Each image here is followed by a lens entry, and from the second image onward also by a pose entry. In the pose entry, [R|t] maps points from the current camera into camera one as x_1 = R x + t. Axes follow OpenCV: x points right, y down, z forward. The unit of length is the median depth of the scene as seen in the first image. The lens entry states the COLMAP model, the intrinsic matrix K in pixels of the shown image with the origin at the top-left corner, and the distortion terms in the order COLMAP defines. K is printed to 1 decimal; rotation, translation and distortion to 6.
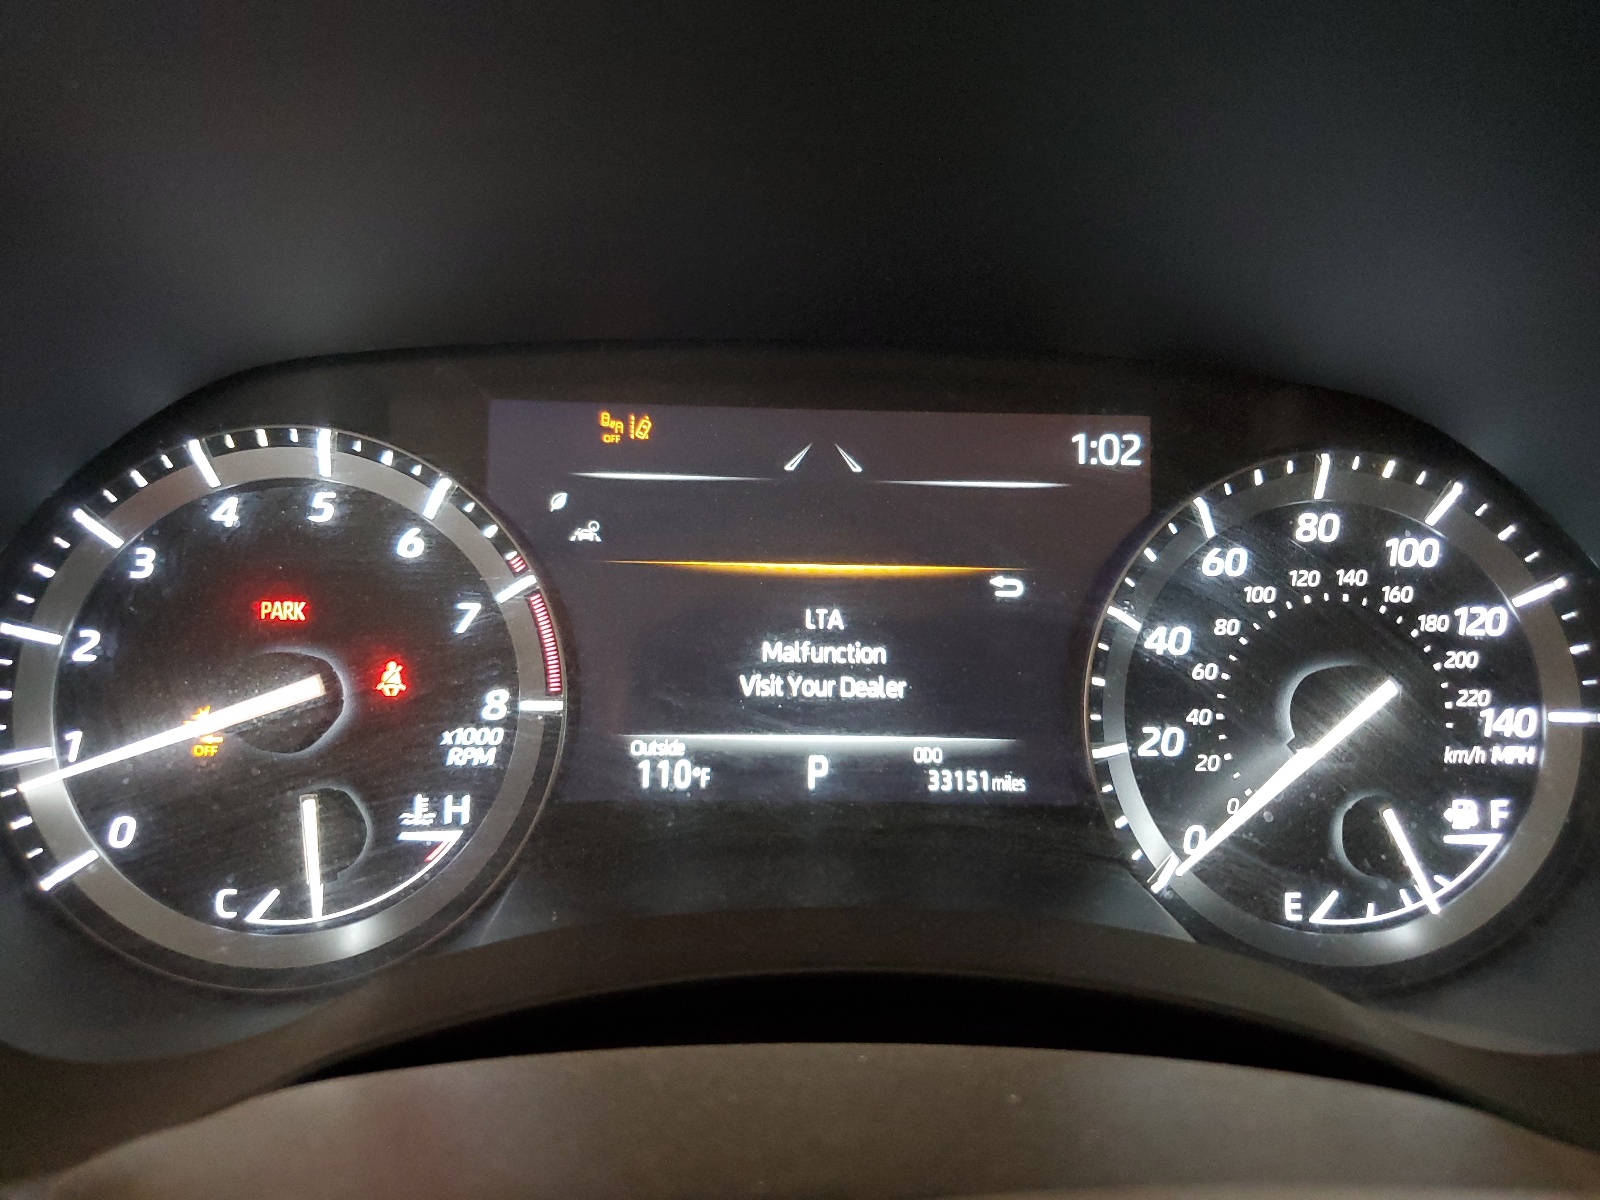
lens RADIAL K [[1209.3, 0, 804.0], [0, 1209.3, 601.2], [0, 0, 1]] dist [-0.033639, -0.003034]
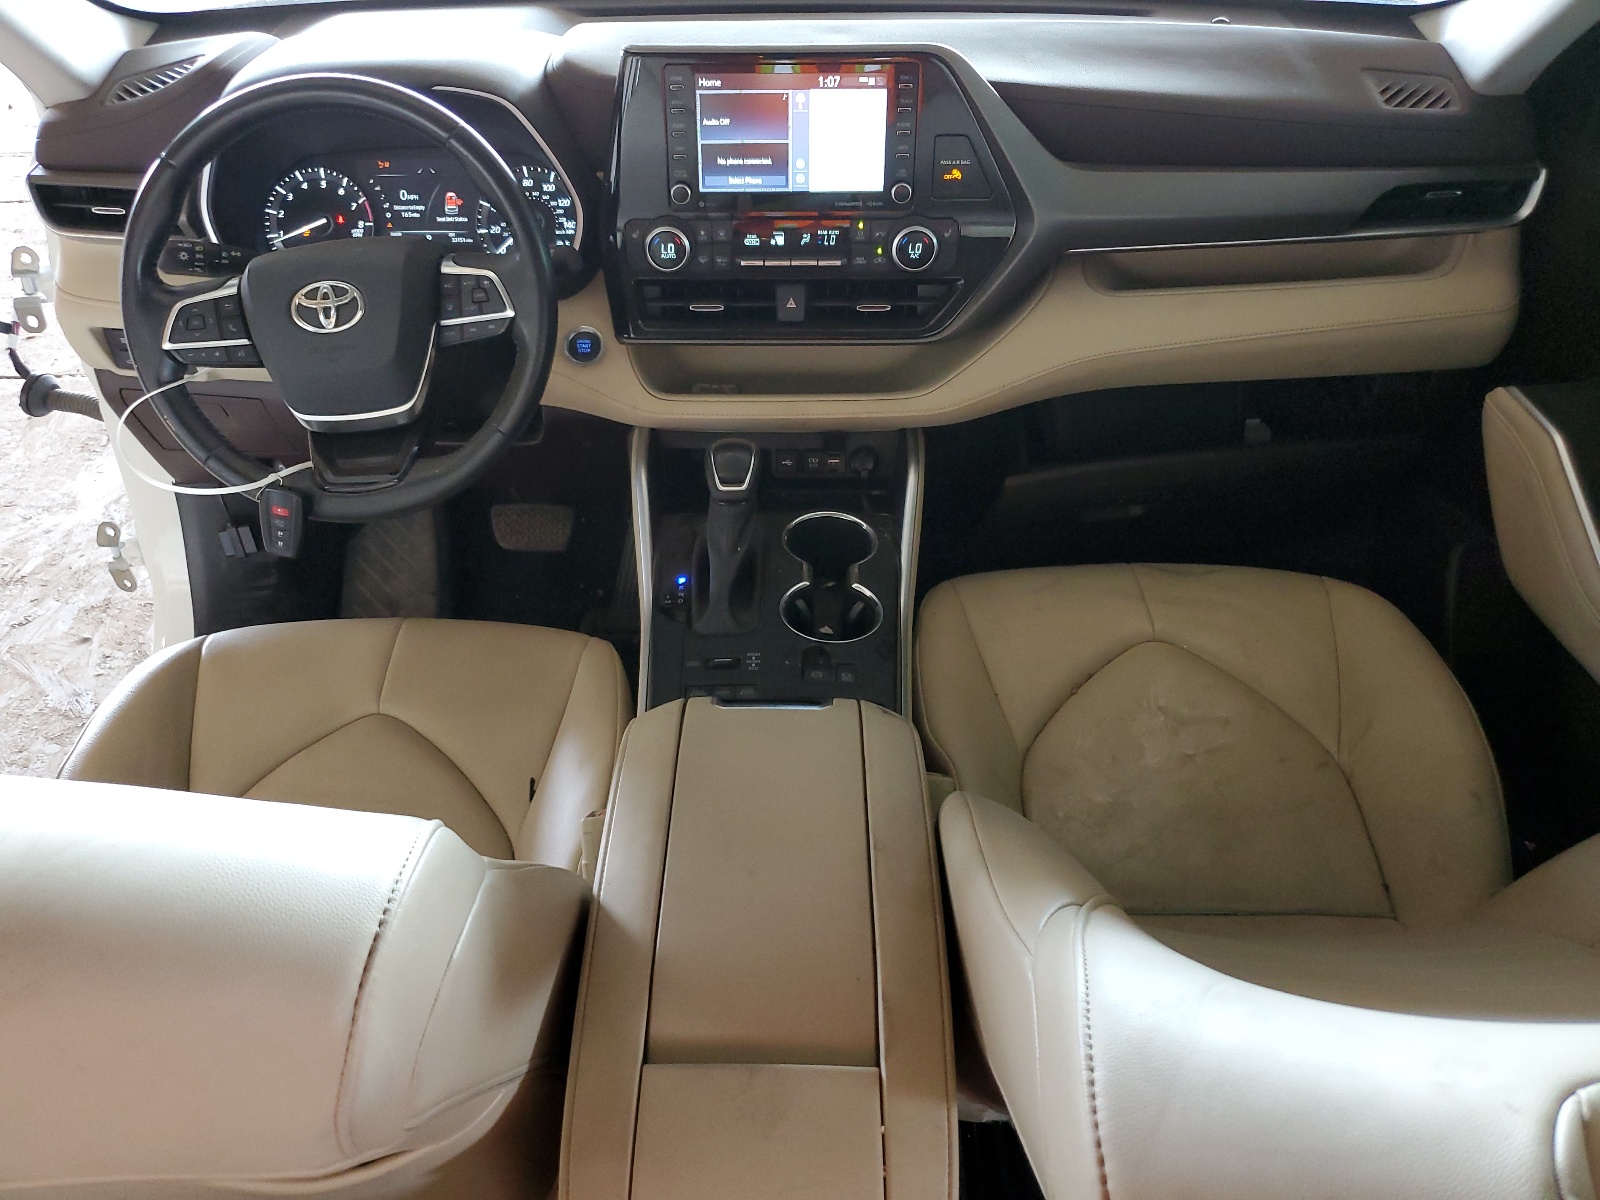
lens RADIAL K [[1209.3, 0, 795.8], [0, 1209.3, 598.6], [0, 0, 1]] dist [-0.033639, -0.003034]
pose [[0.997938, 0.003413, -0.064096, 1.859249], [0.015163, 0.957789, 0.287071, 0.169910], [0.062370, -0.287451, 0.955762, -4.074215]]
